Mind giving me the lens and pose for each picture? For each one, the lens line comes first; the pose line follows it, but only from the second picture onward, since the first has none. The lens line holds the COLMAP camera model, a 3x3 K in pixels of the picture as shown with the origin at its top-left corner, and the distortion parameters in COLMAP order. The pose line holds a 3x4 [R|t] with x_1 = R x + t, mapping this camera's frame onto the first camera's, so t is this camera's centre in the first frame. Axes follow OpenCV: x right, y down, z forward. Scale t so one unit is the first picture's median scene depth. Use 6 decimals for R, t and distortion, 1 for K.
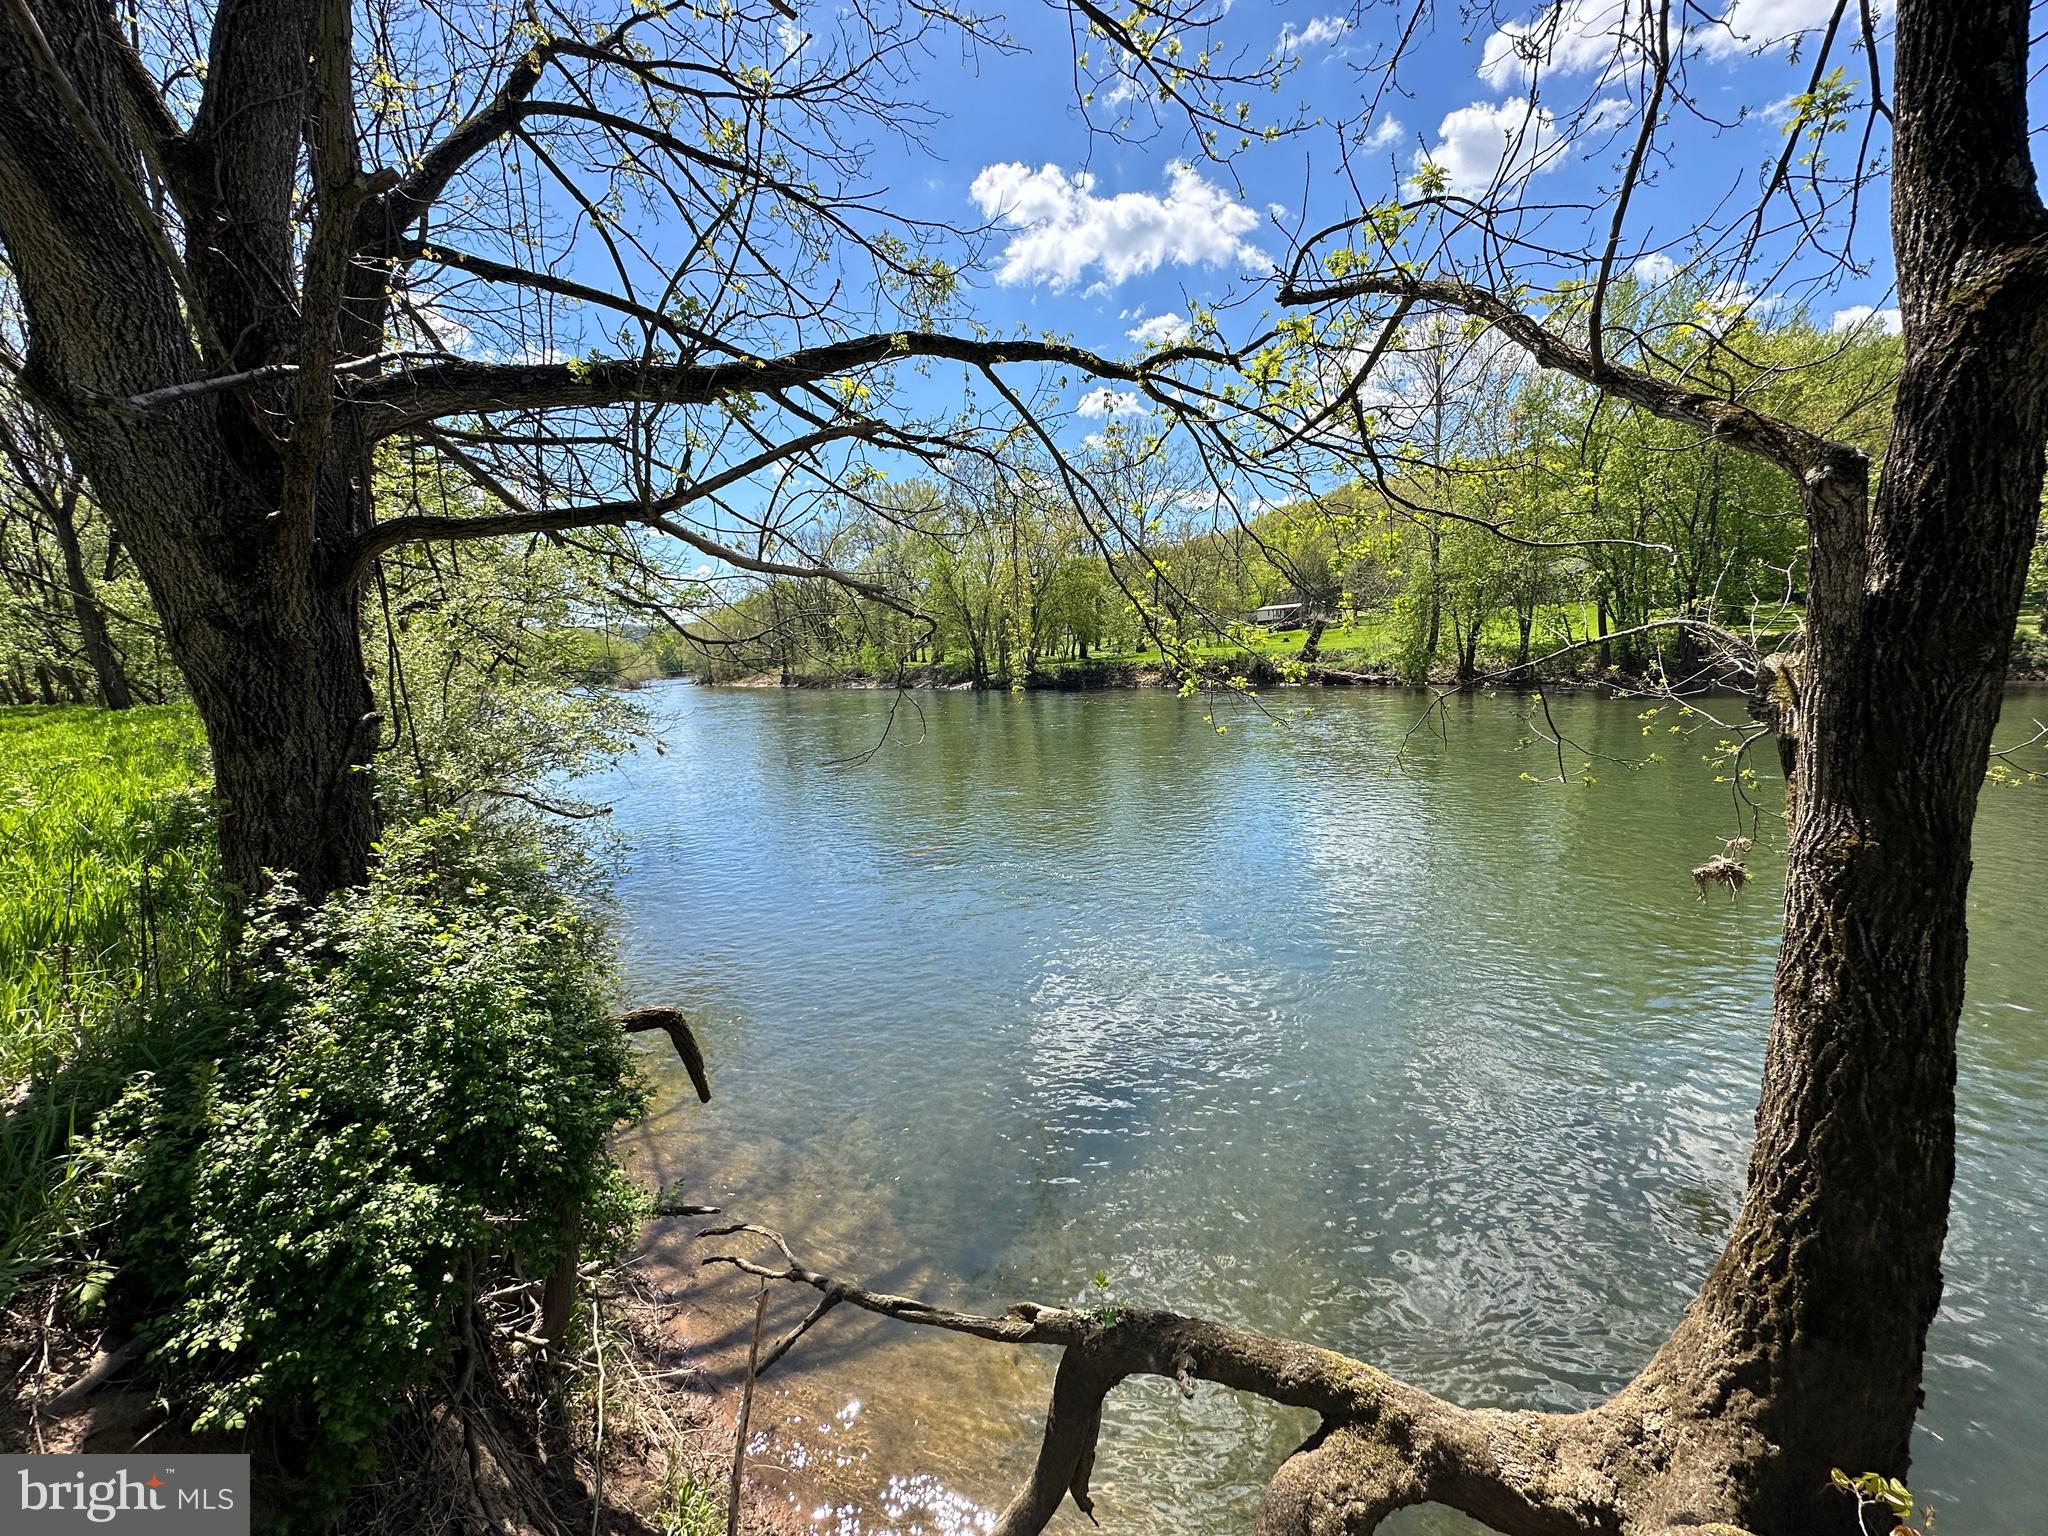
lens RADIAL K [[809.7, 0, 1023.0], [0, 809.7, 771.7], [0, 0, 1]] dist [-0.006834, 0.000761]
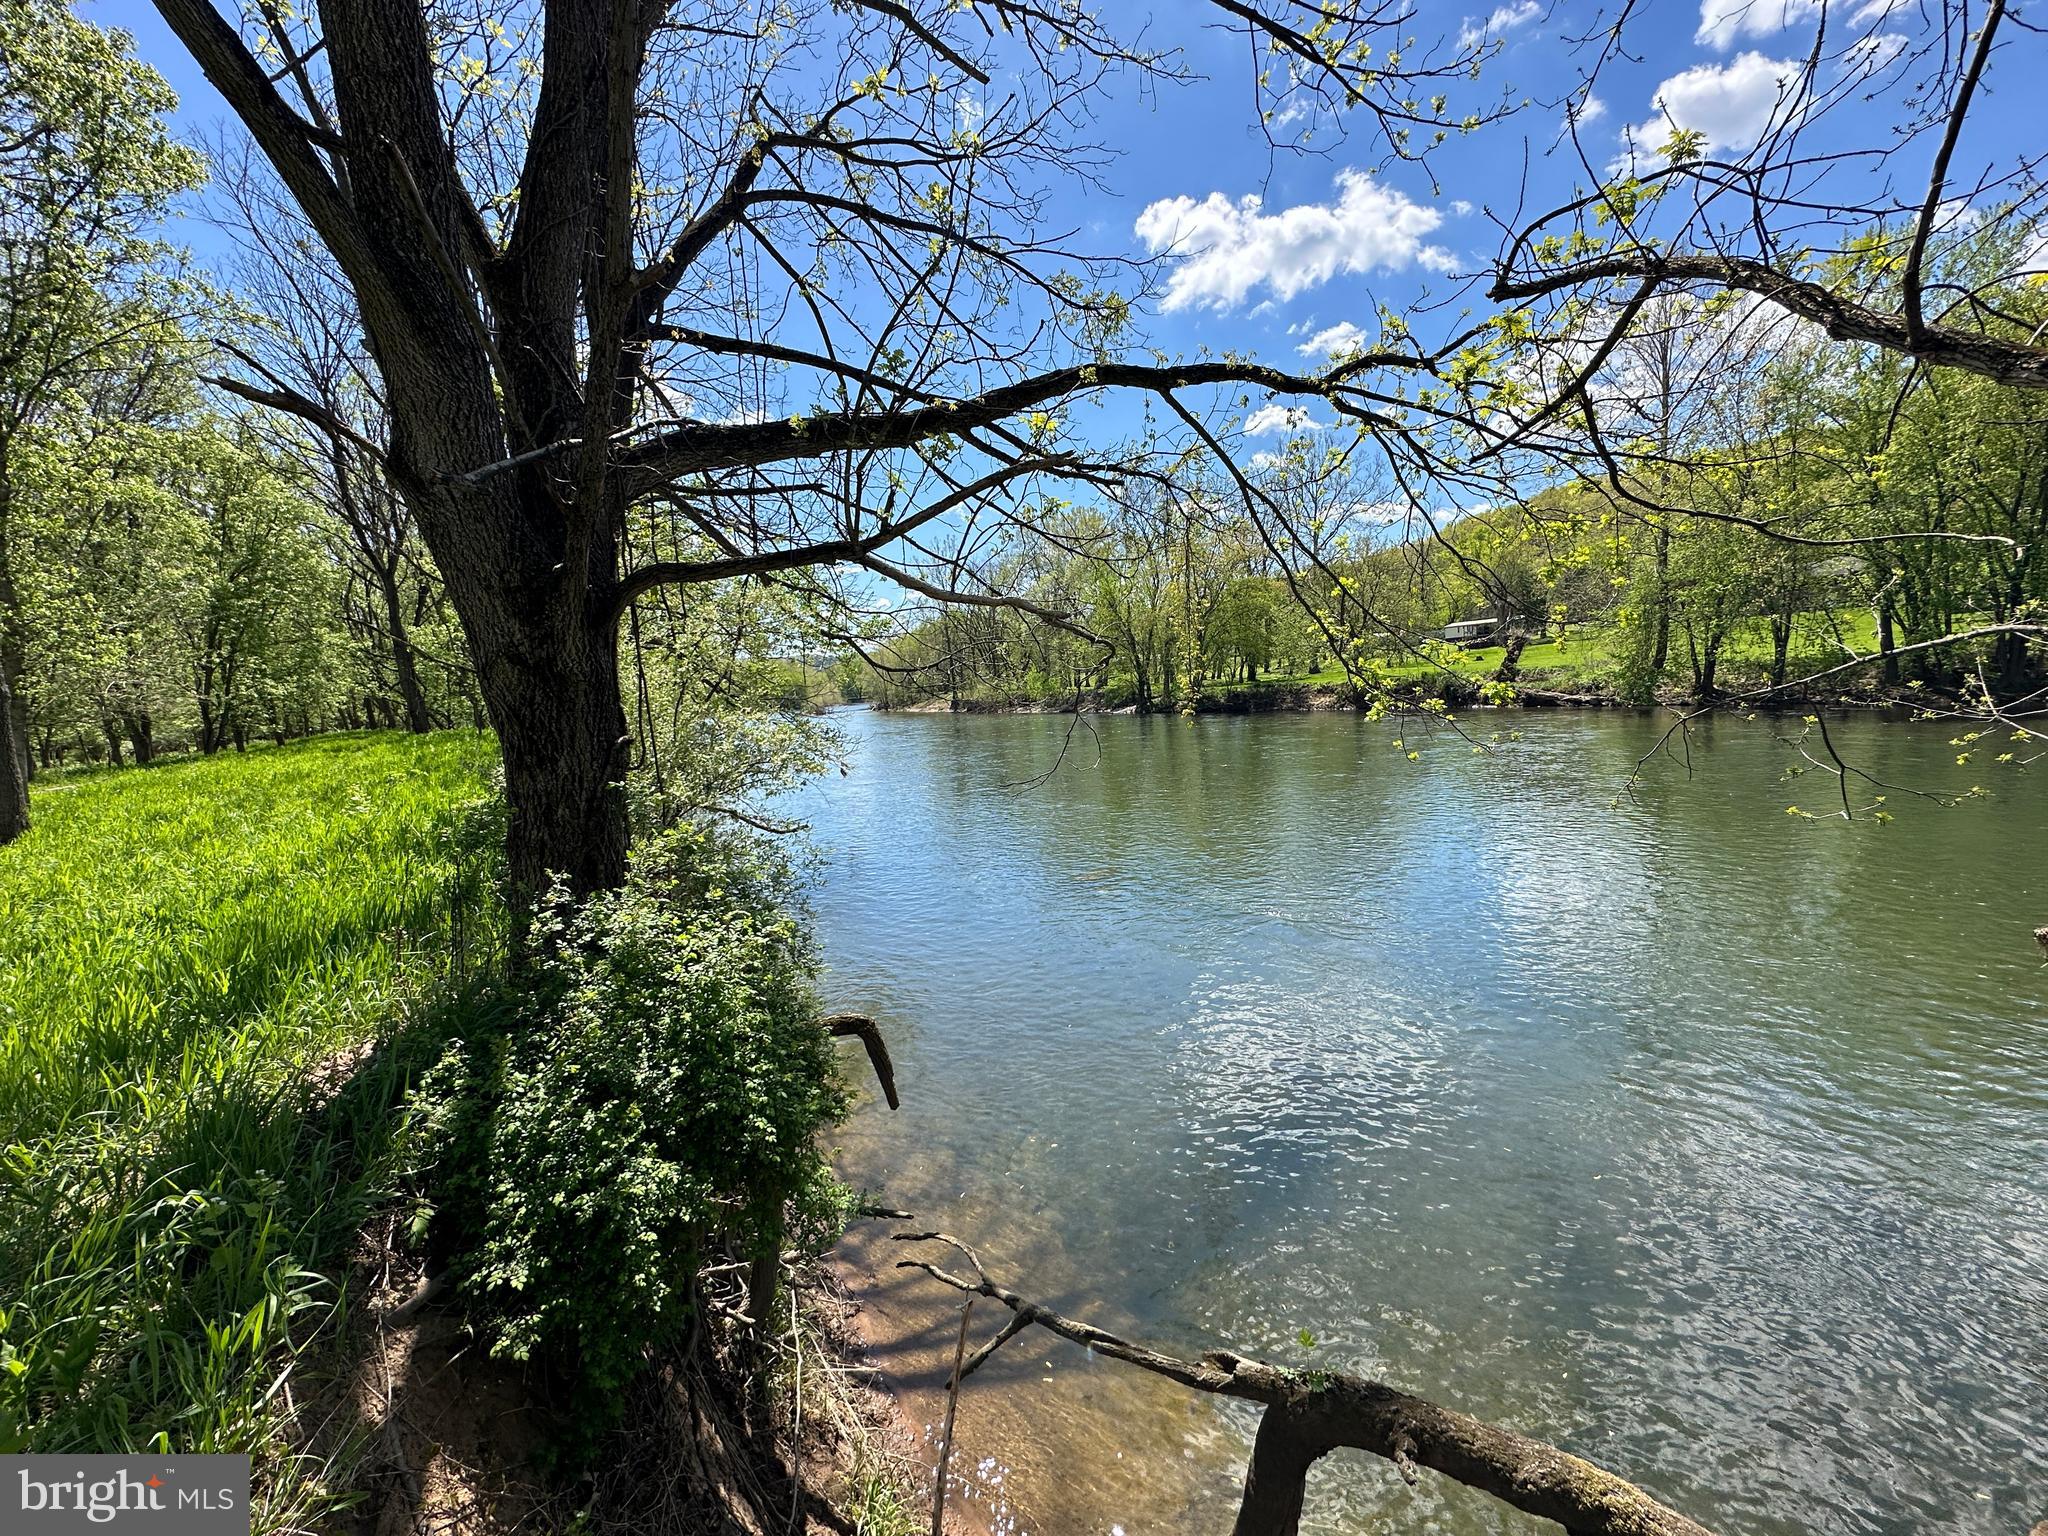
lens RADIAL K [[809.7, 0, 1021.4], [0, 809.7, 771.6], [0, 0, 1]] dist [-0.006834, 0.000761]
pose [[0.980154, 0.009561, -0.198005, -0.015666], [-0.015458, 0.999481, -0.028258, 0.000216], [0.197632, 0.030758, 0.979794, -0.002242]]
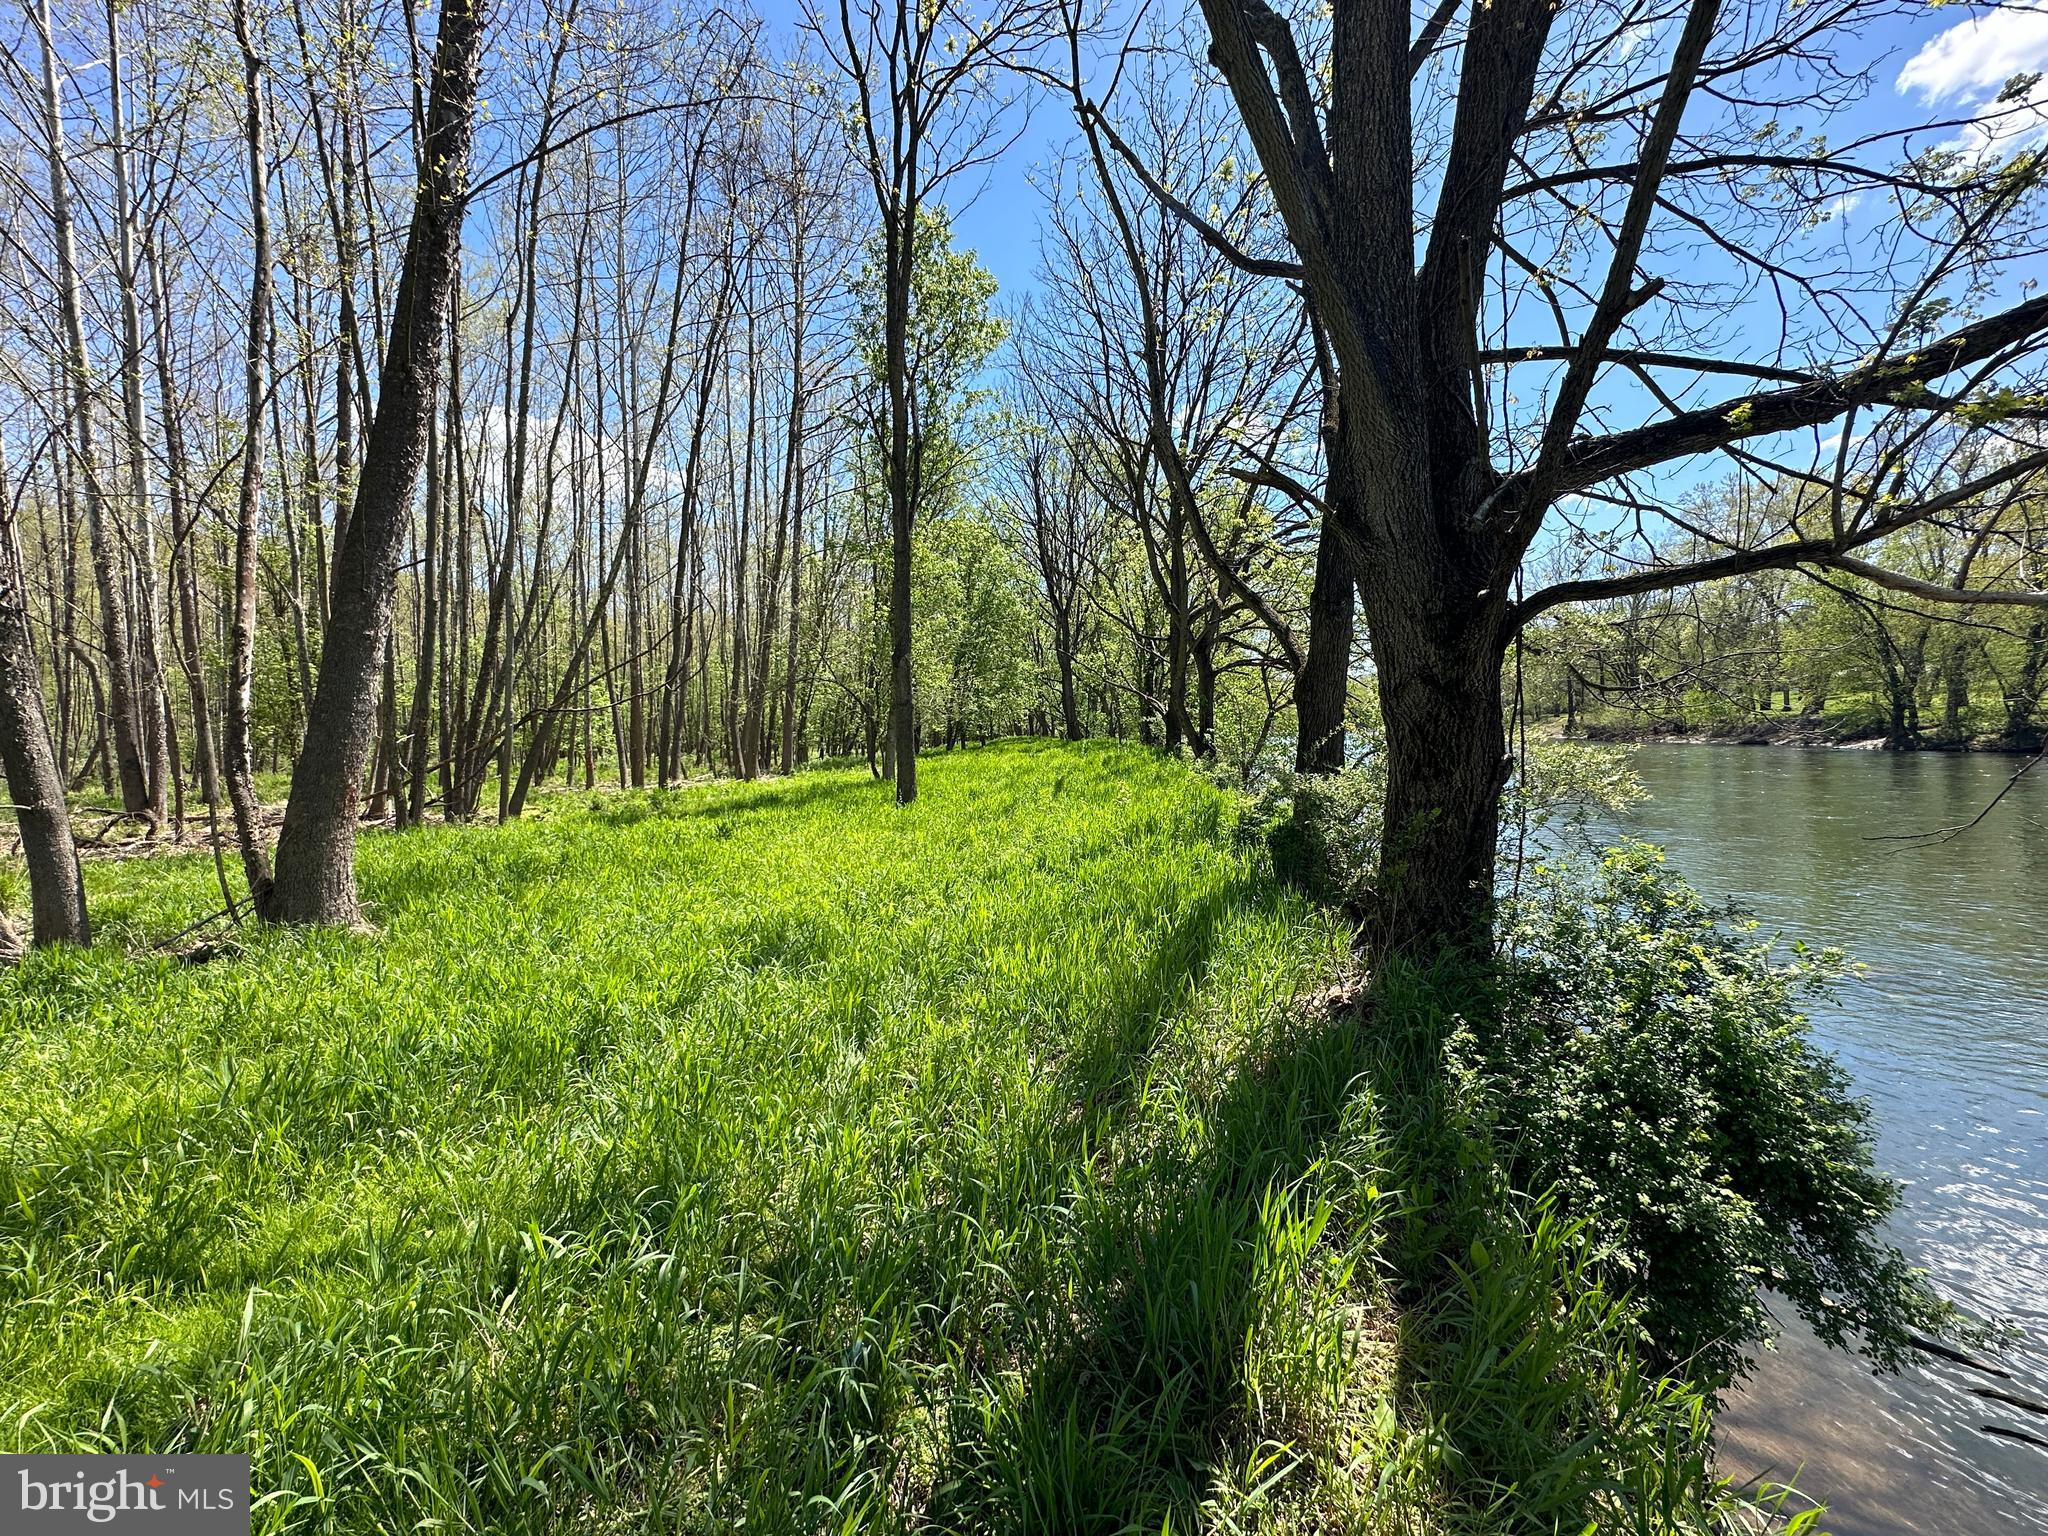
lens RADIAL K [[809.7, 0, 982.3], [0, 809.7, 760.5], [0, 0, 1]] dist [-0.006834, 0.000761]
pose [[0.643025, 0.048929, -0.764281, -0.194850], [-0.103486, 0.994355, -0.023408, 0.021457], [0.758822, 0.094144, 0.644458, -0.160217]]
